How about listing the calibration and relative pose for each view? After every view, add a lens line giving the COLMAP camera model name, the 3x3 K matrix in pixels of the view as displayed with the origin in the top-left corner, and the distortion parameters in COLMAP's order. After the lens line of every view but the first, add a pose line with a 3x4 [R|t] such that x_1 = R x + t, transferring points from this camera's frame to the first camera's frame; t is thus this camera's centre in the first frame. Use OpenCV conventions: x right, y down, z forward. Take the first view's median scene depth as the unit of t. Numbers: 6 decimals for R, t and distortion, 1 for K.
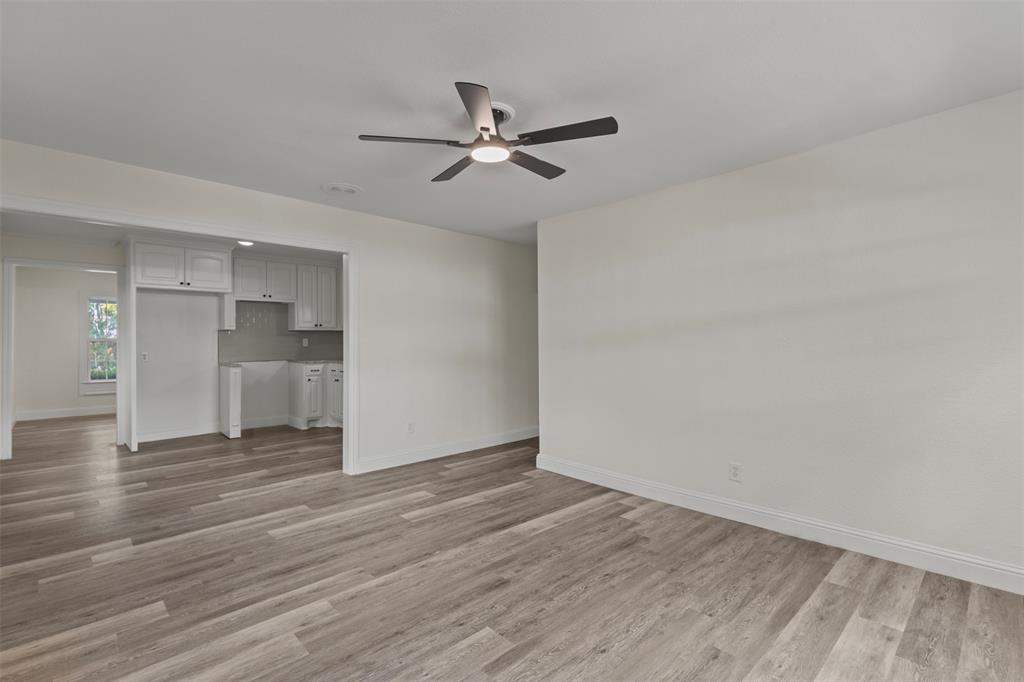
lens RADIAL K [[475.3, 0, 506.2], [0, 475.3, 339.7], [0, 0, 1]] dist [0.004691, 0.000606]
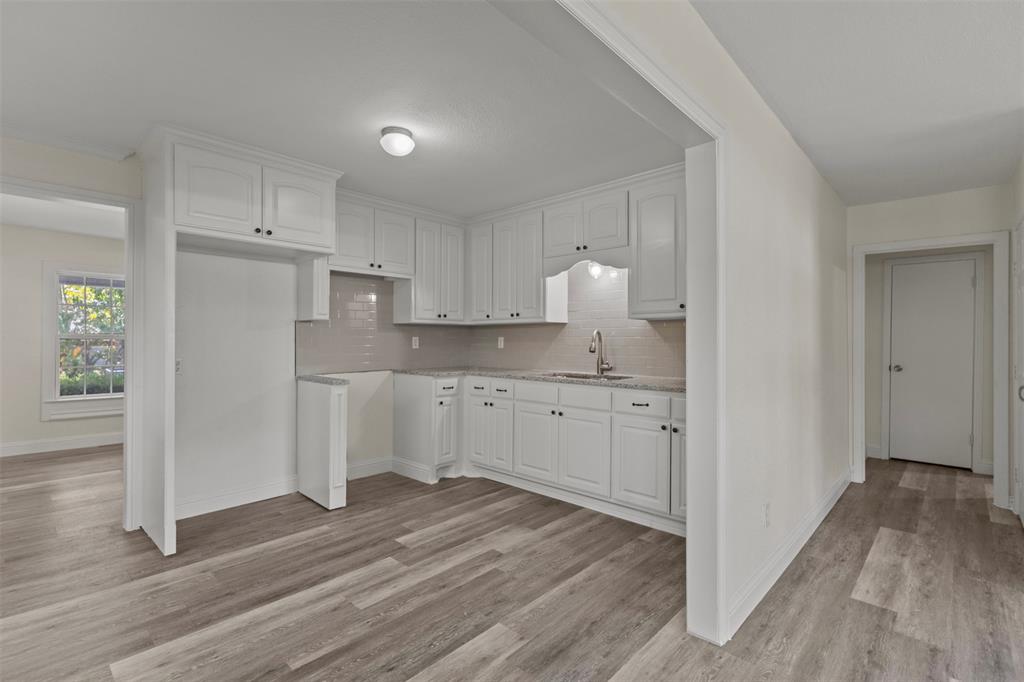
lens RADIAL K [[475.3, 0, 514.6], [0, 475.3, 341.4], [0, 0, 1]] dist [0.004691, 0.000606]
pose [[0.997557, 0.006633, 0.069543, -0.377588], [-0.006681, 0.999978, 0.000460, 0.003374], [-0.069538, -0.000924, 0.997579, 0.391949]]
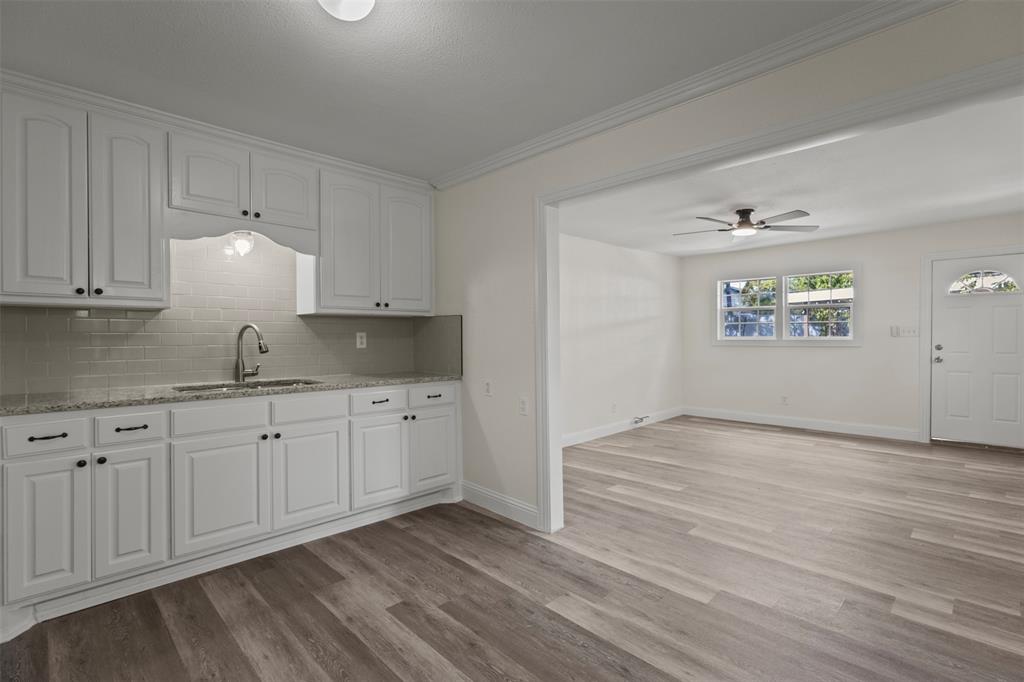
lens RADIAL K [[475.3, 0, 508.2], [0, 475.3, 336.5], [0, 0, 1]] dist [0.004691, 0.000606]
pose [[-0.025392, 0.003797, 0.999670, -0.817550], [0.005457, 0.999978, -0.003659, 0.004130], [-0.999663, 0.005362, -0.025412, 0.873345]]
